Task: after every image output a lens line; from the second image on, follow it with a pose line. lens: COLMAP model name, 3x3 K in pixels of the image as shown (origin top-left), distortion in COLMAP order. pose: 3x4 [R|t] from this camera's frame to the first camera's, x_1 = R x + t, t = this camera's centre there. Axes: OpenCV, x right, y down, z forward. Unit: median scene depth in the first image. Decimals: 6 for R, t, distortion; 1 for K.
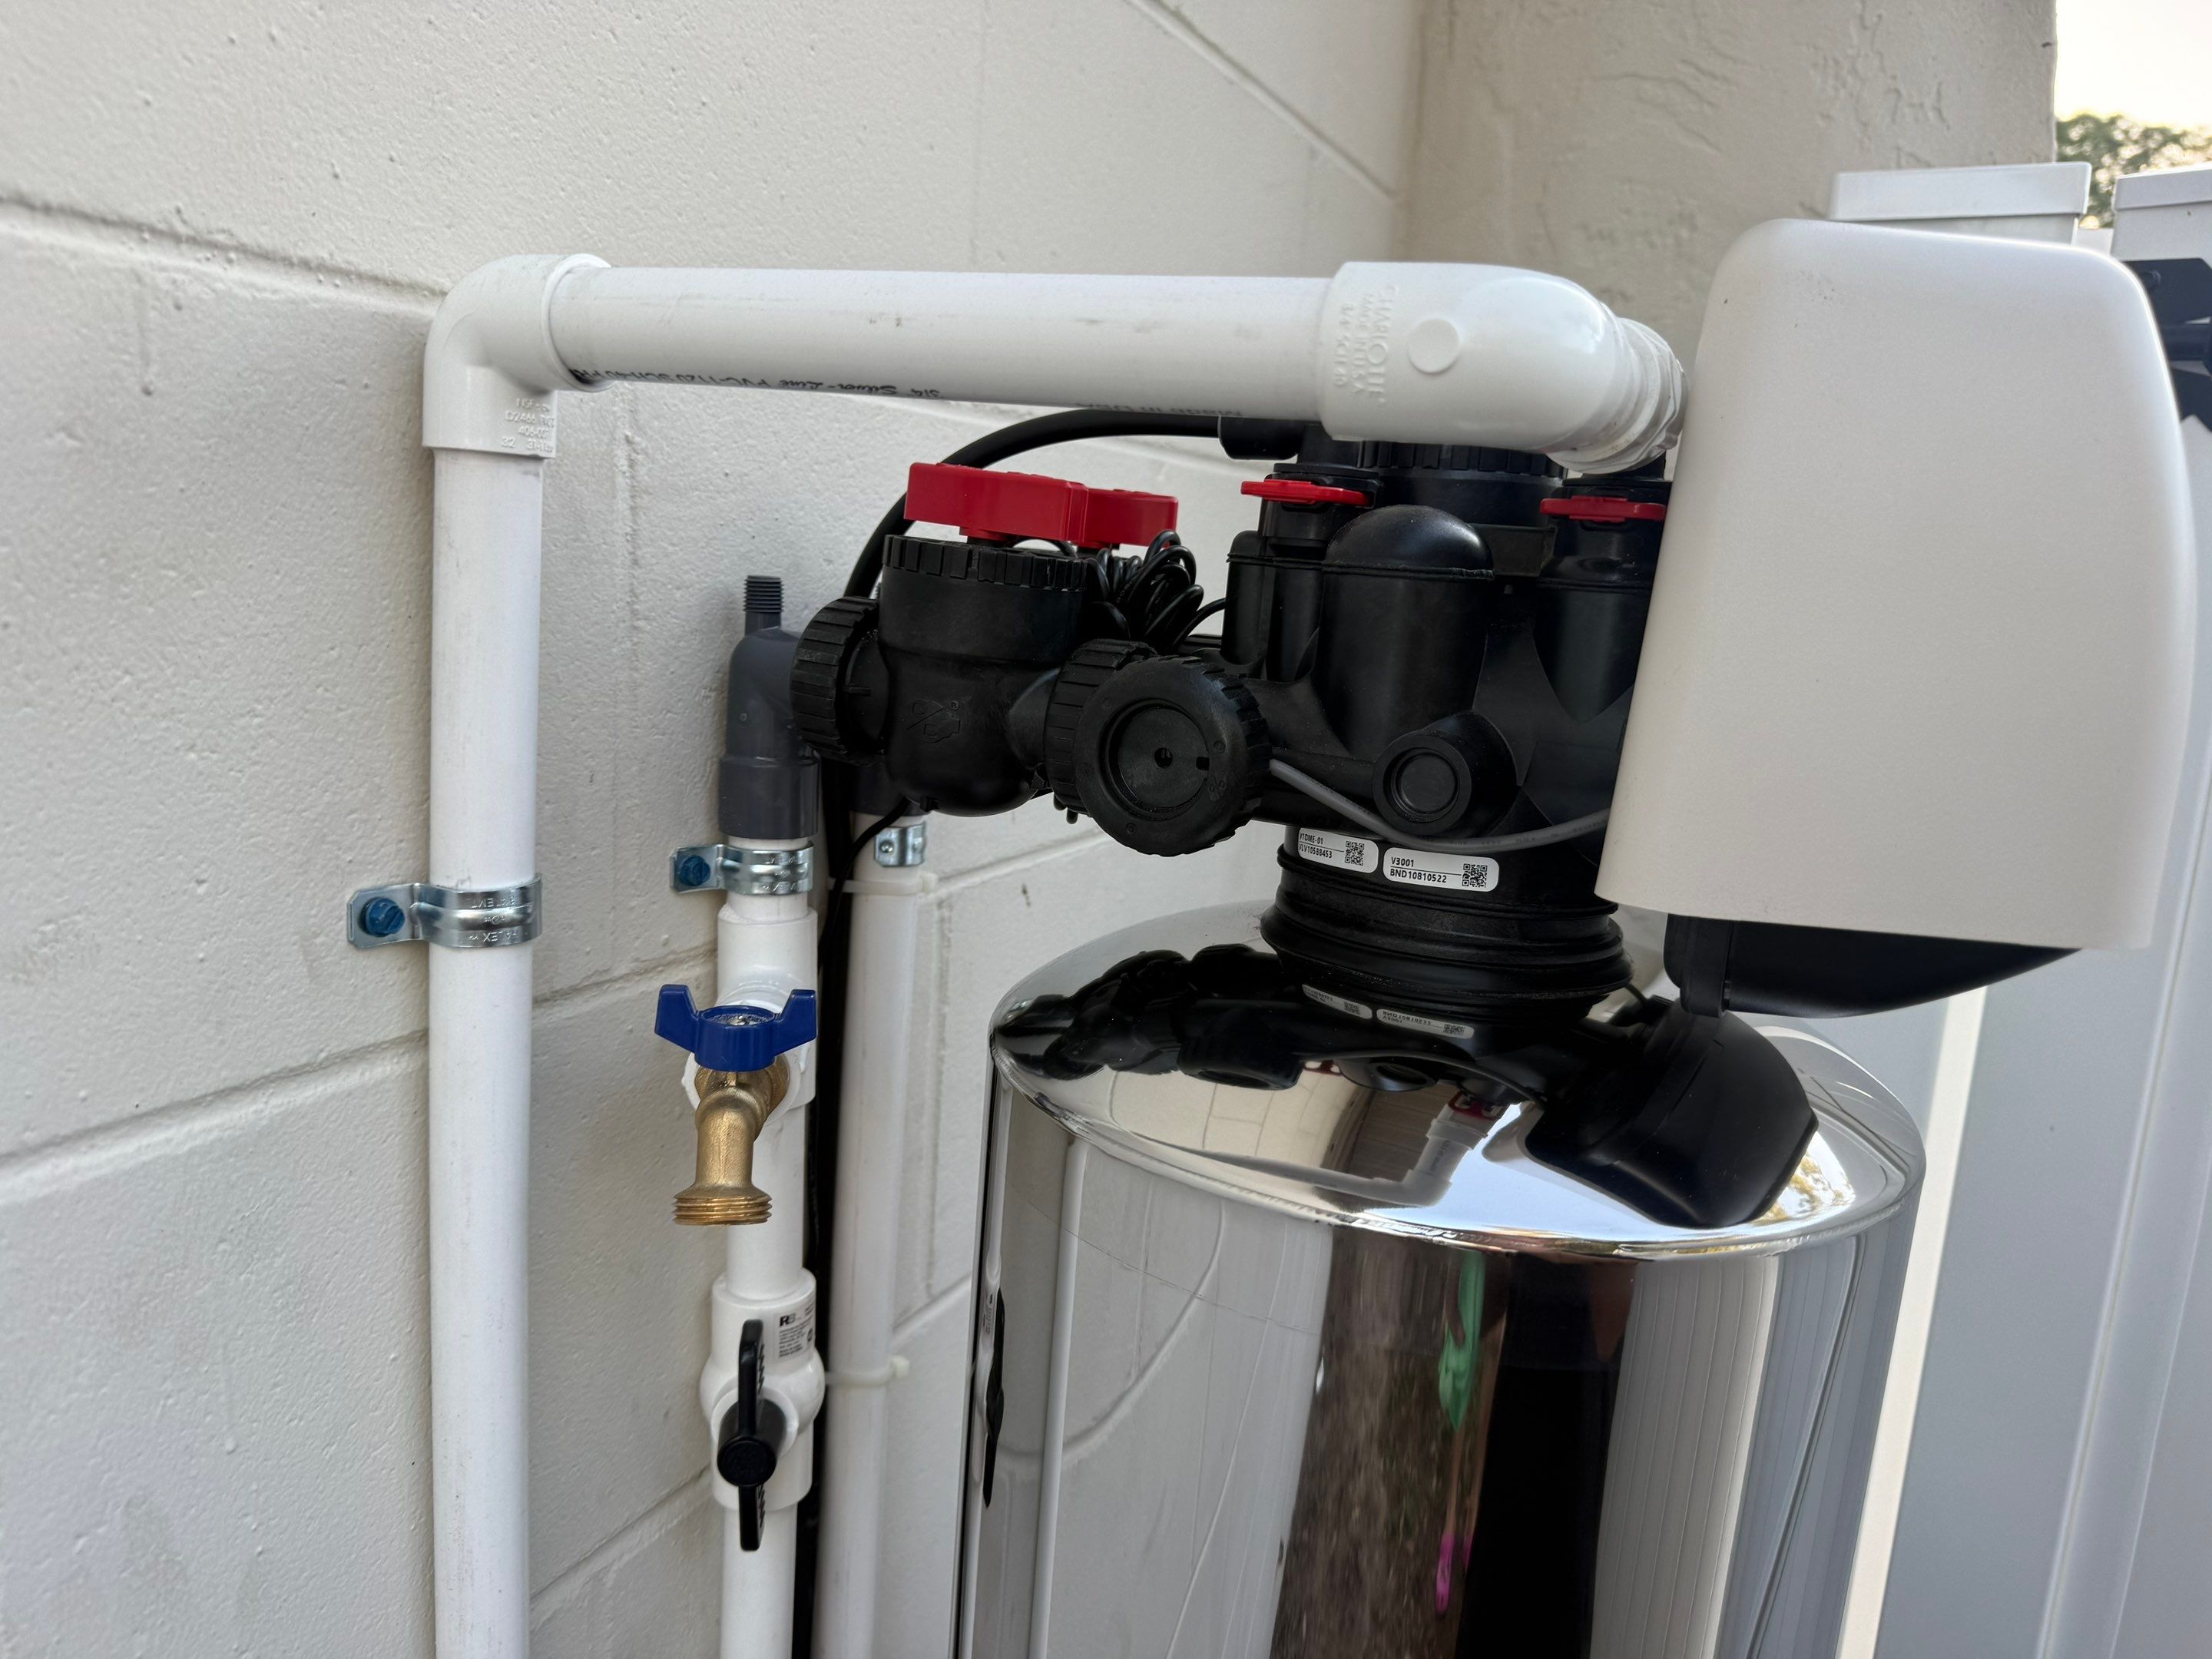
lens RADIAL K [[1638.4, 0, 1119.5], [0, 1638.4, 831.0], [0, 0, 1]] dist [0.015929, -0.028564]
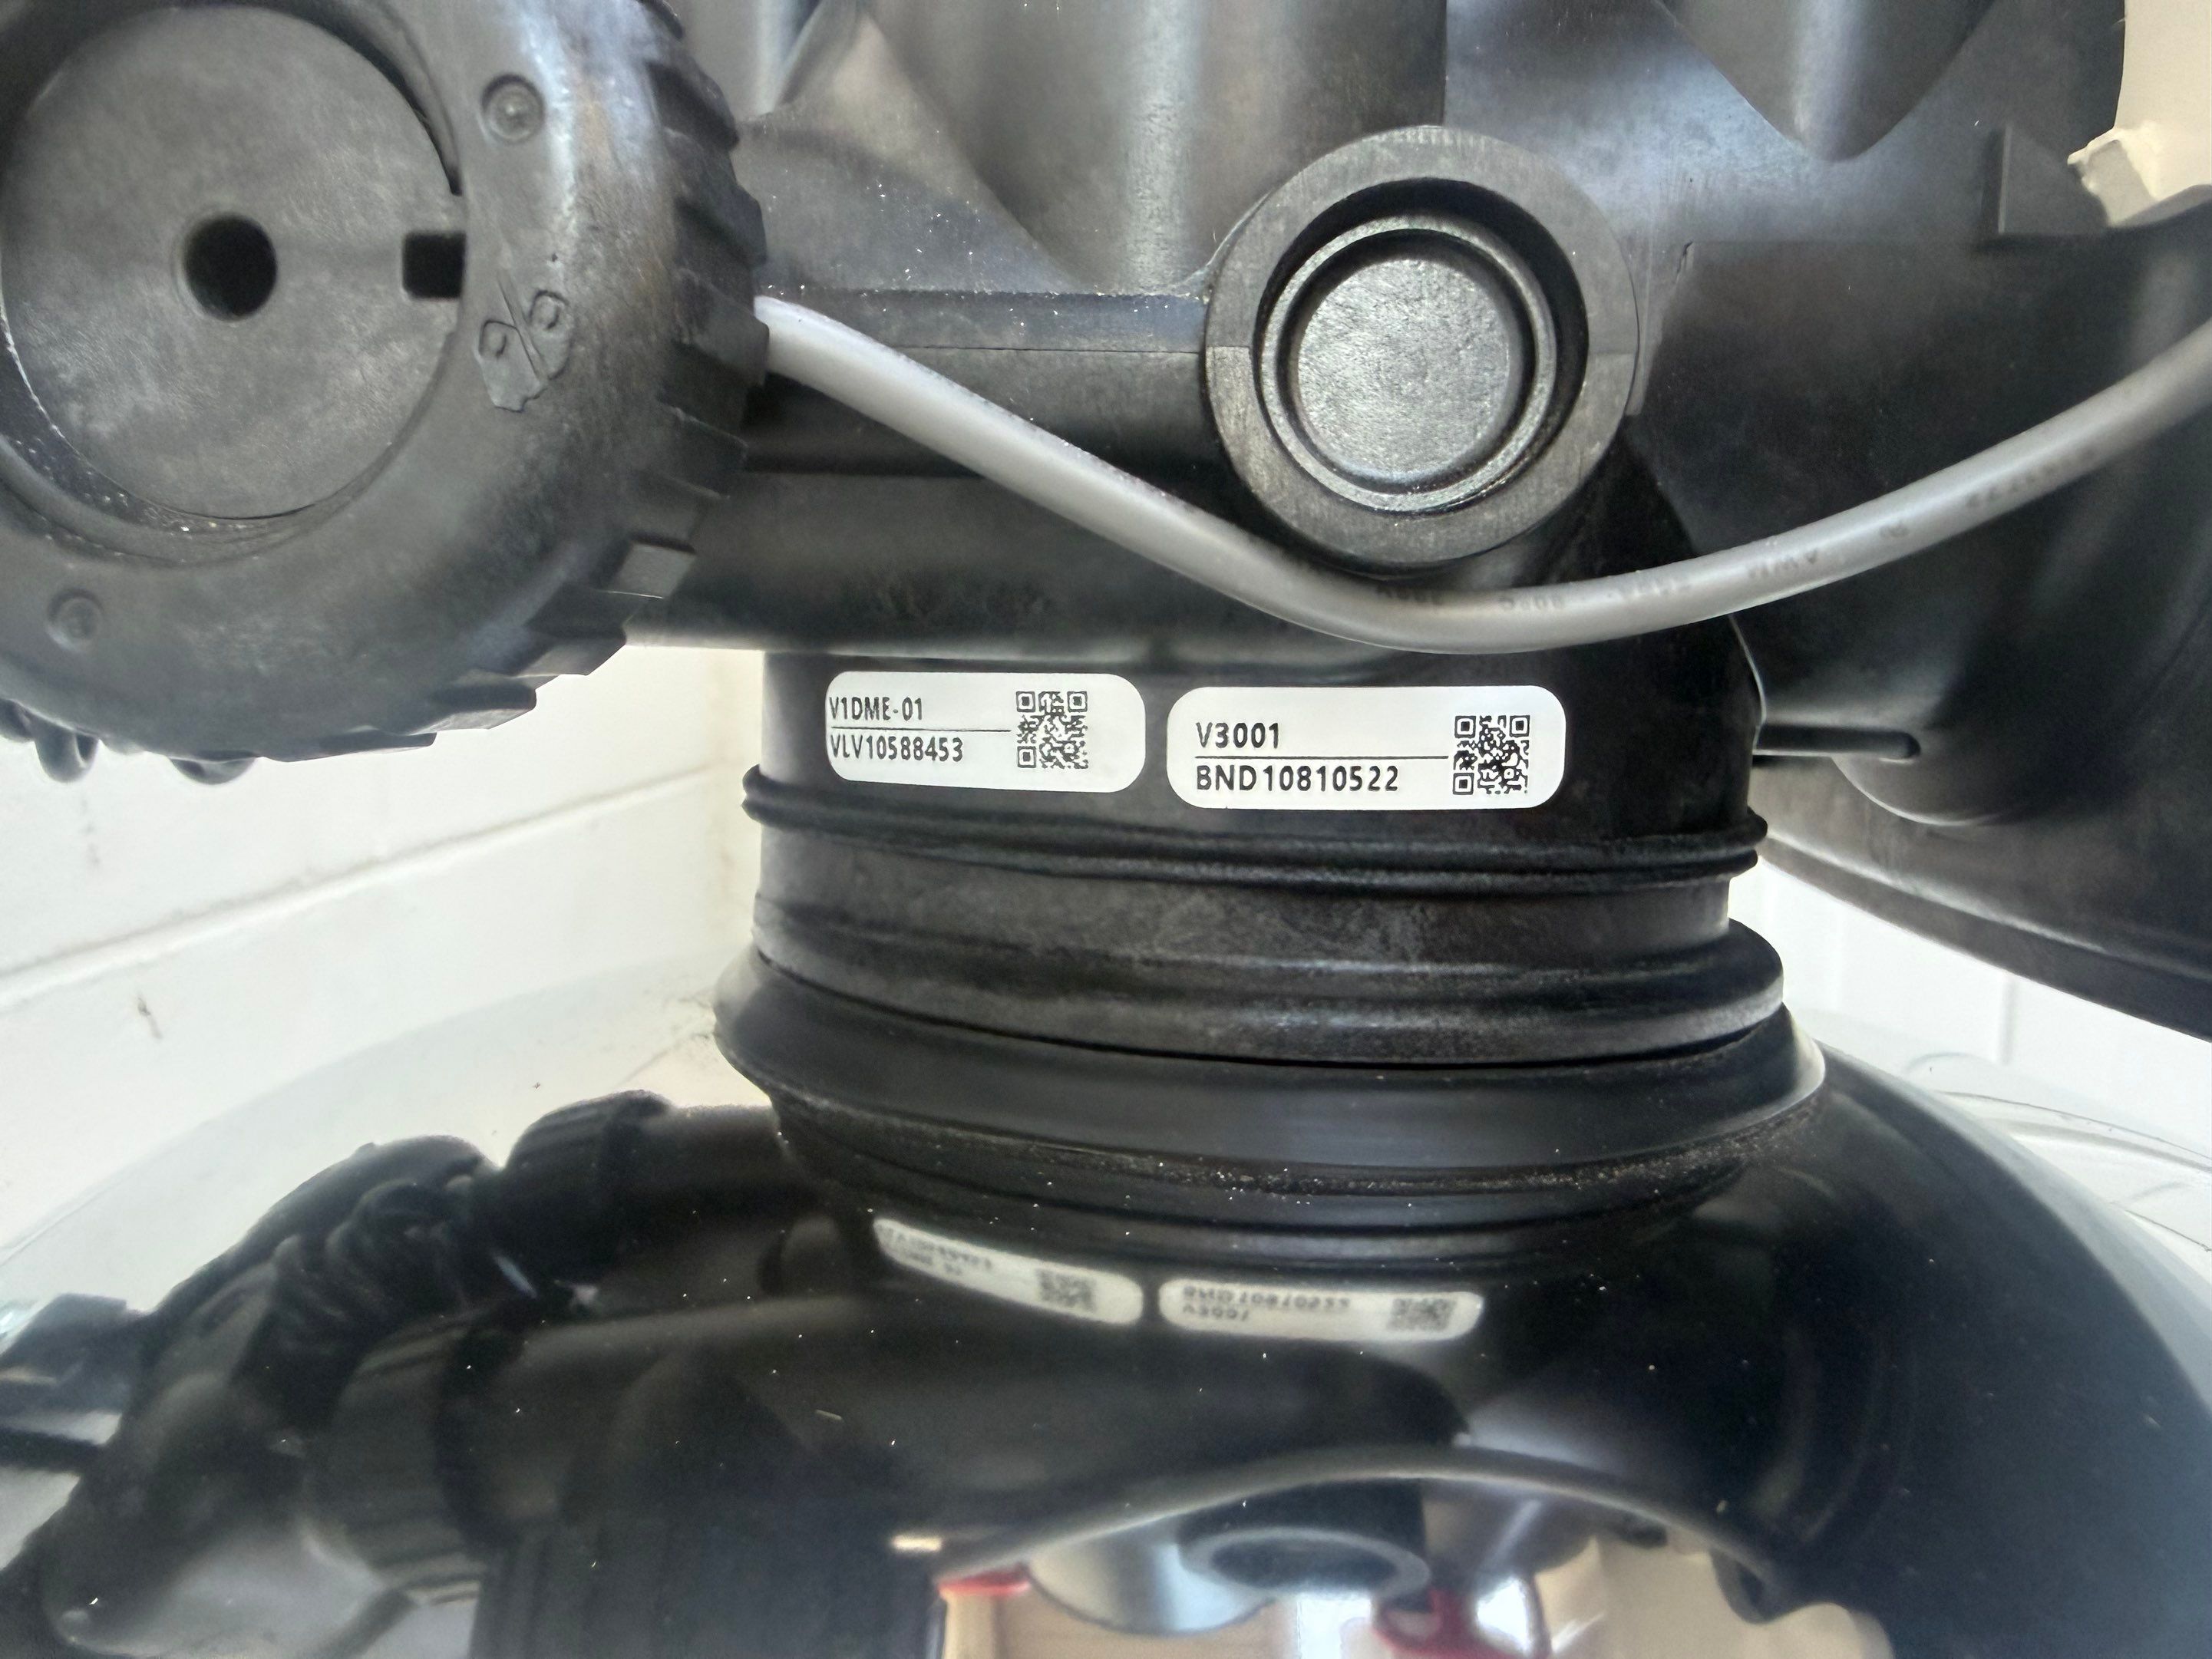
lens RADIAL K [[1638.2, 0, 982.4], [0, 1638.2, 815.9], [0, 0, 1]] dist [0.015929, -0.028564]
pose [[0.941648, -0.089523, 0.324477, 0.040786], [0.106279, 0.993746, -0.034252, 0.037163], [-0.319381, 0.066739, 0.945273, 0.752040]]
